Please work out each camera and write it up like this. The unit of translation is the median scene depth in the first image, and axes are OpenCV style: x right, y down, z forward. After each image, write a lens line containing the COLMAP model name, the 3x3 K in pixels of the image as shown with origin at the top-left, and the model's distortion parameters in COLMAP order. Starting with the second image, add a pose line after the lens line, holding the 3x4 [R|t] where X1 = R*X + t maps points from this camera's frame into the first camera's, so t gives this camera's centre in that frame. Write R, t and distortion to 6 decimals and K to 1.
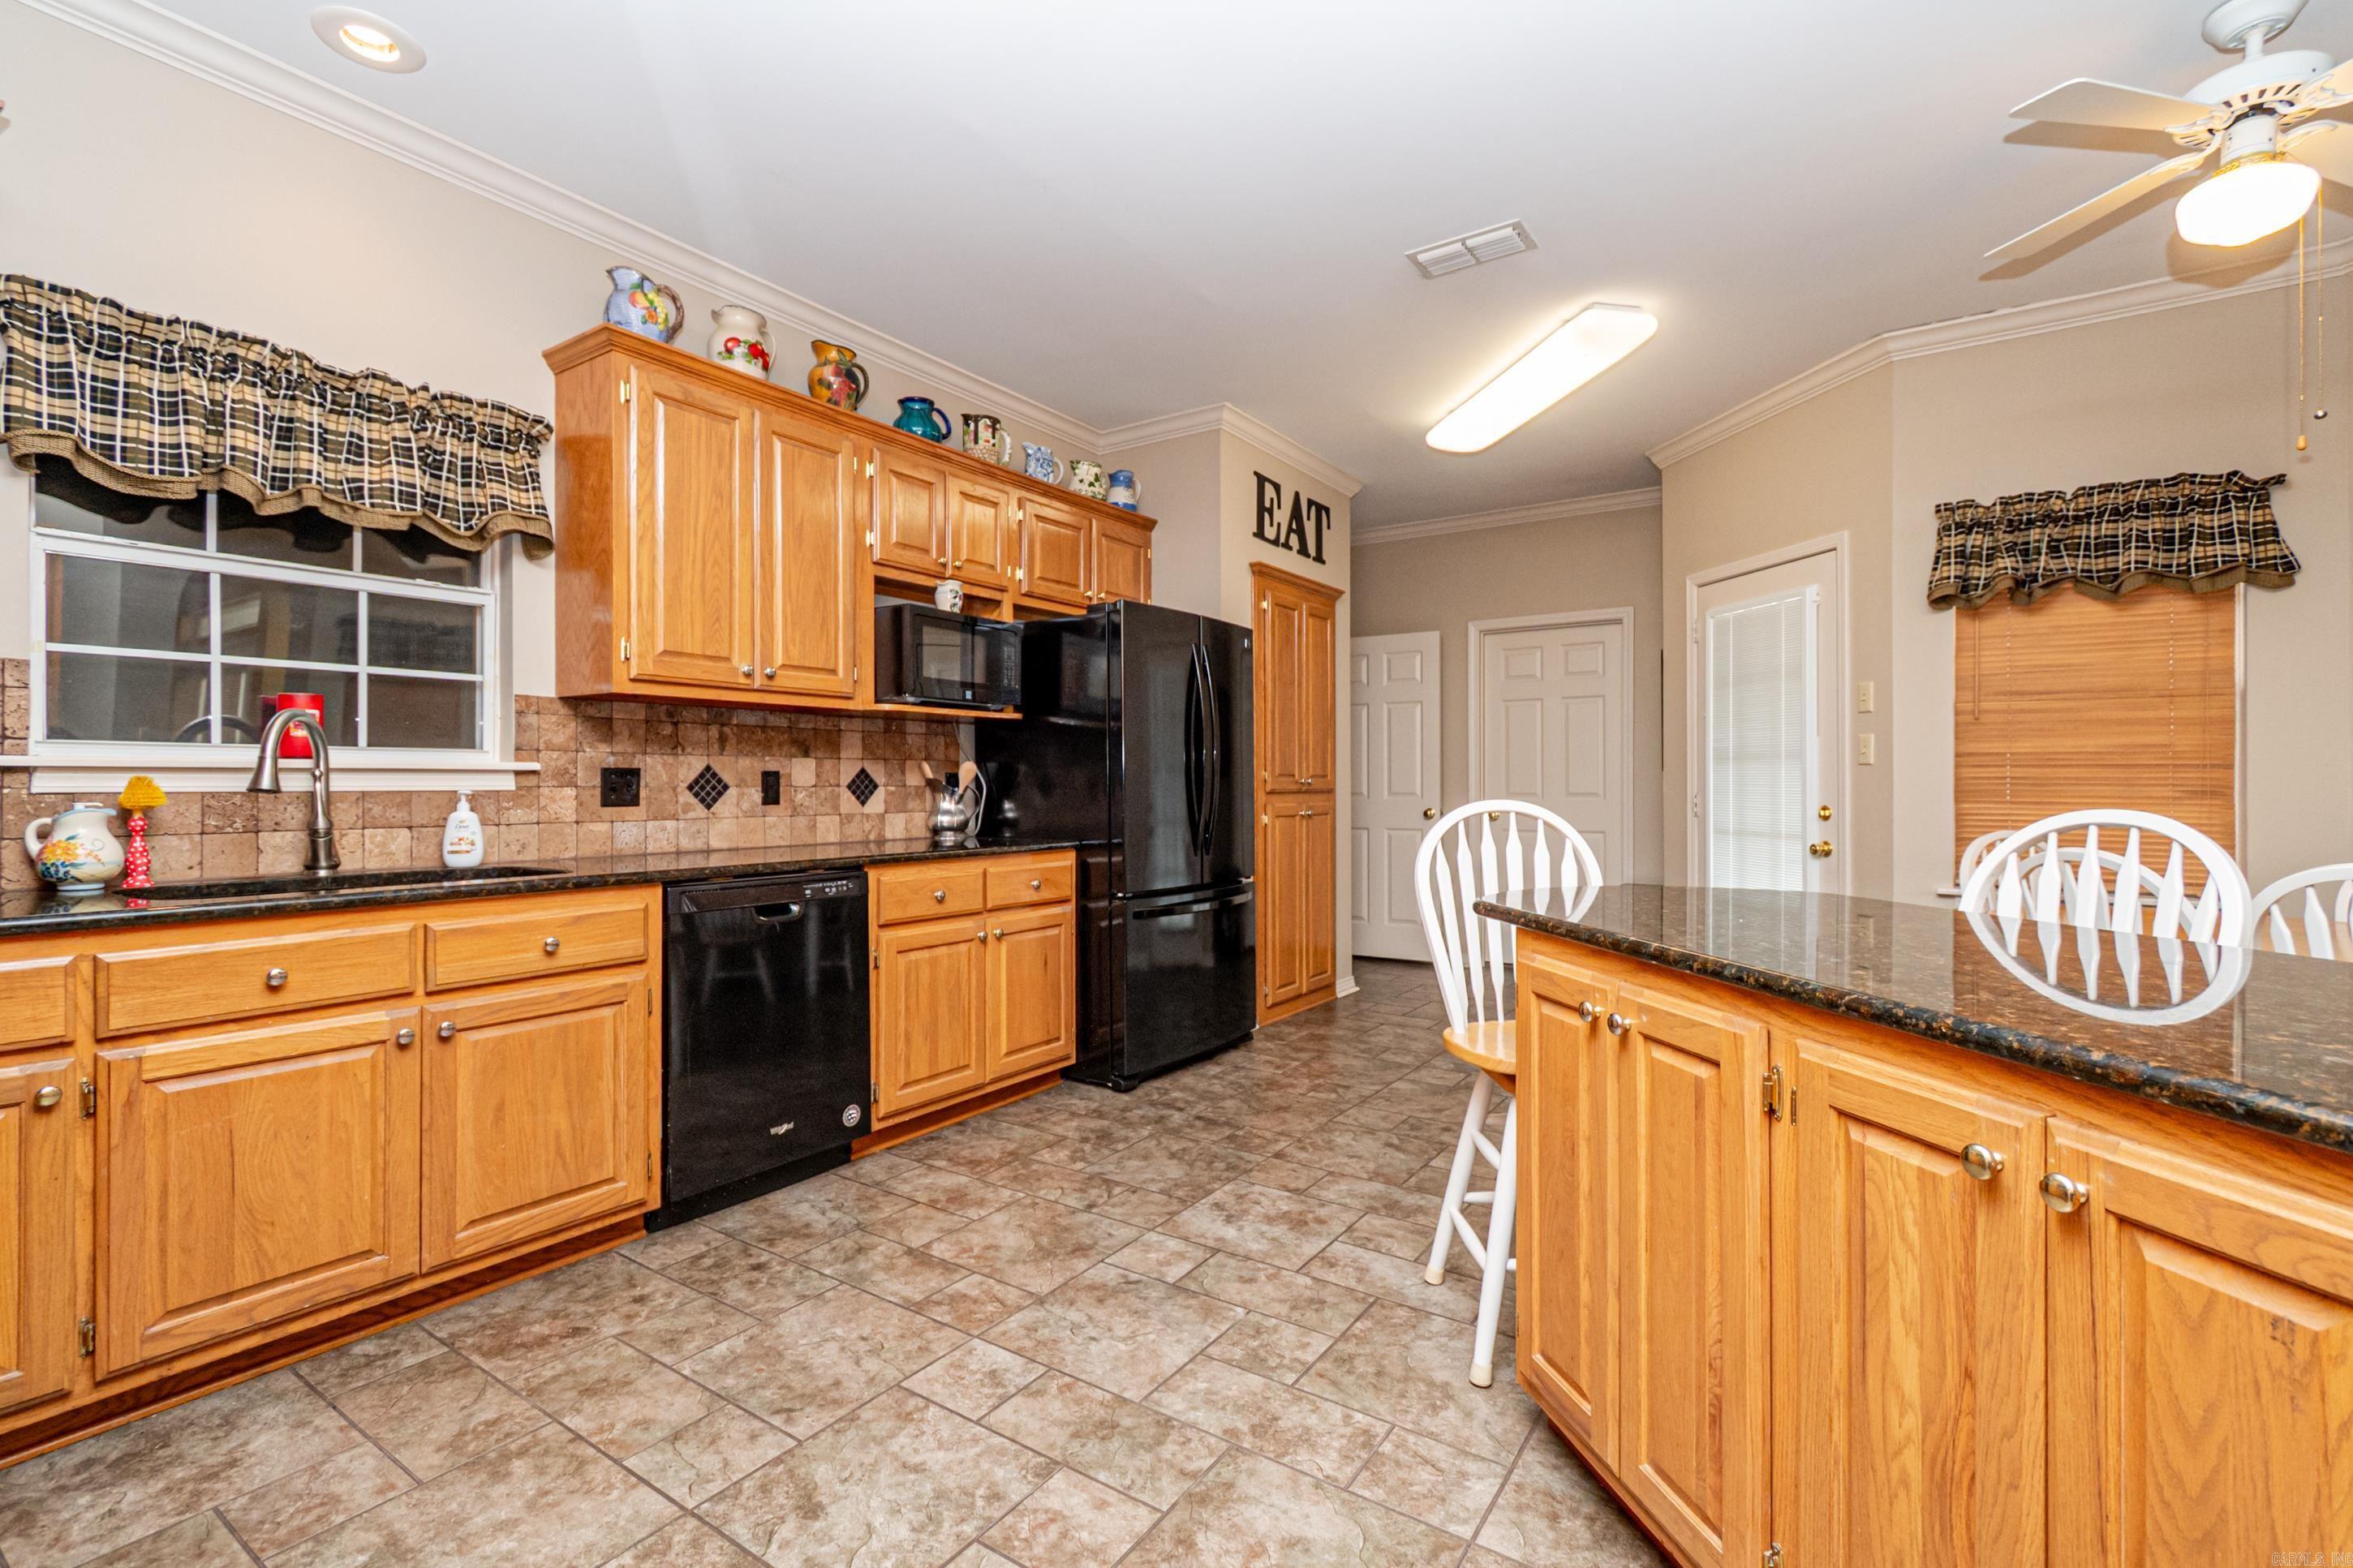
lens RADIAL K [[1045.4, 0, 1176.5], [0, 1045.4, 784.0], [0, 0, 1]] dist [0.002352, -0.000934]
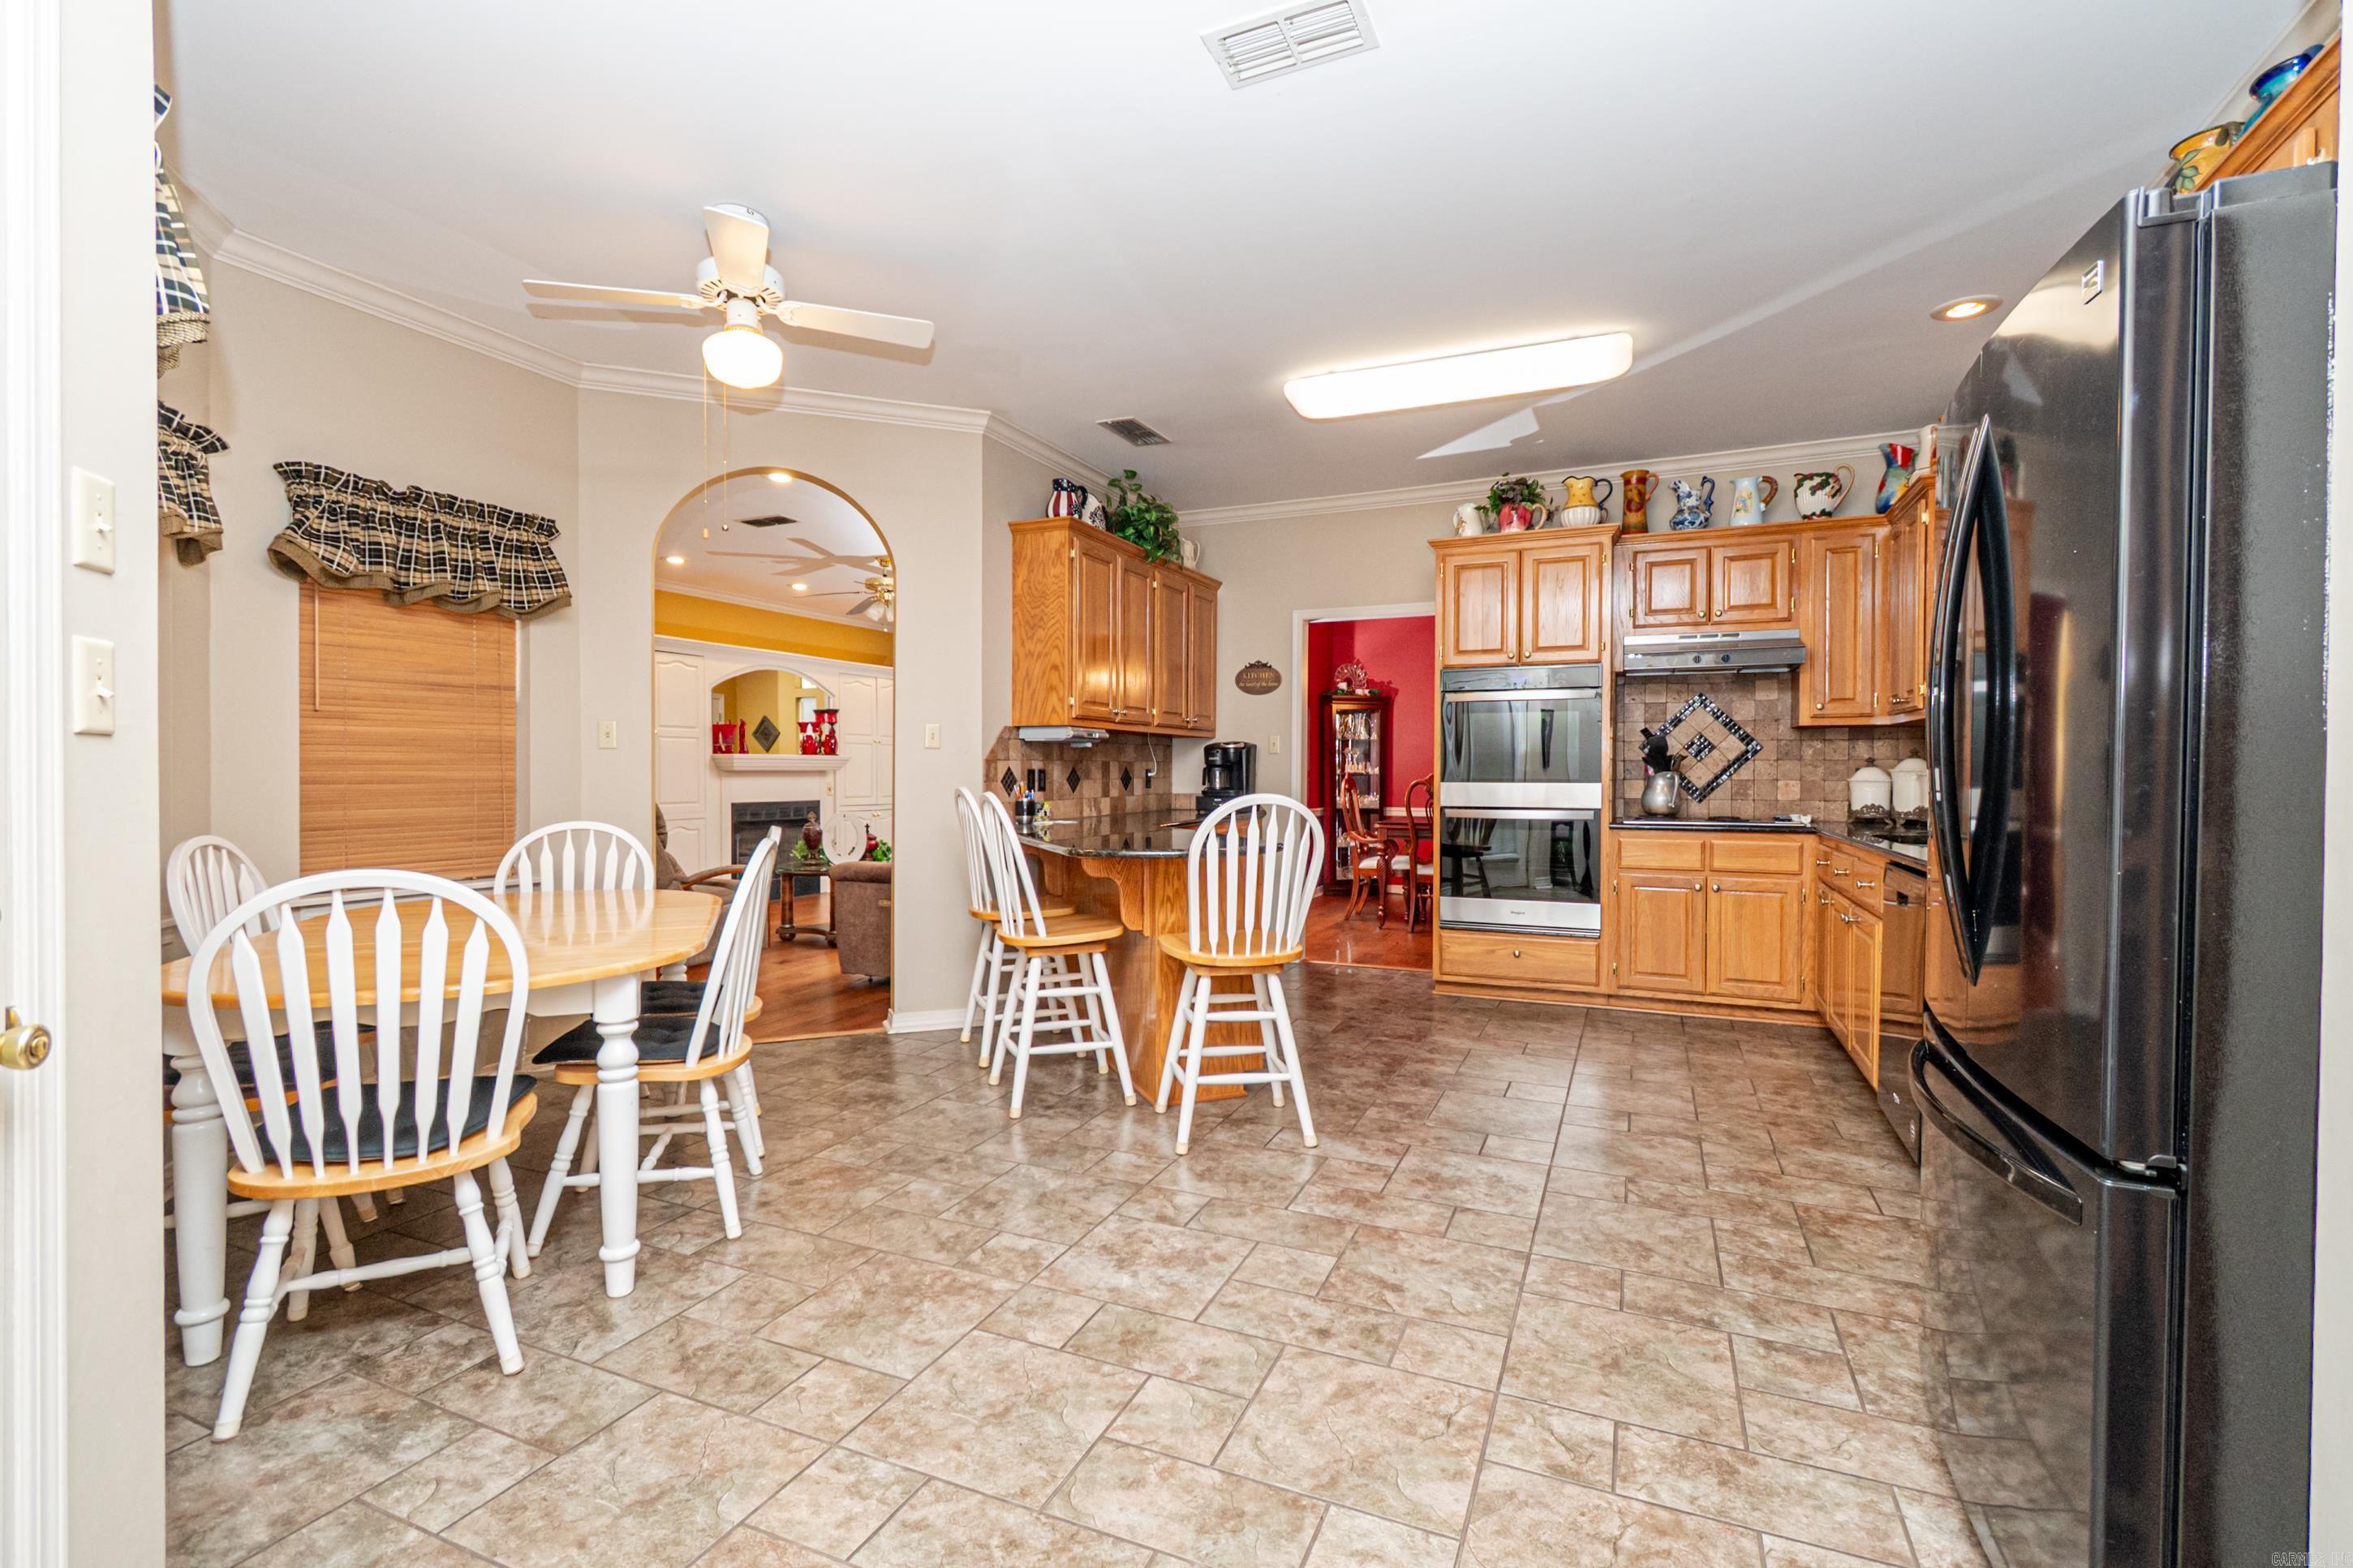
lens RADIAL K [[1045.4, 0, 1176.5], [0, 1045.4, 784.0], [0, 0, 1]] dist [0.002352, -0.000934]
pose [[-0.984551, 0.001389, -0.175095, 0.540236], [-0.001163, 0.999895, 0.014469, -0.012498], [0.175097, 0.014449, -0.984445, 1.898657]]
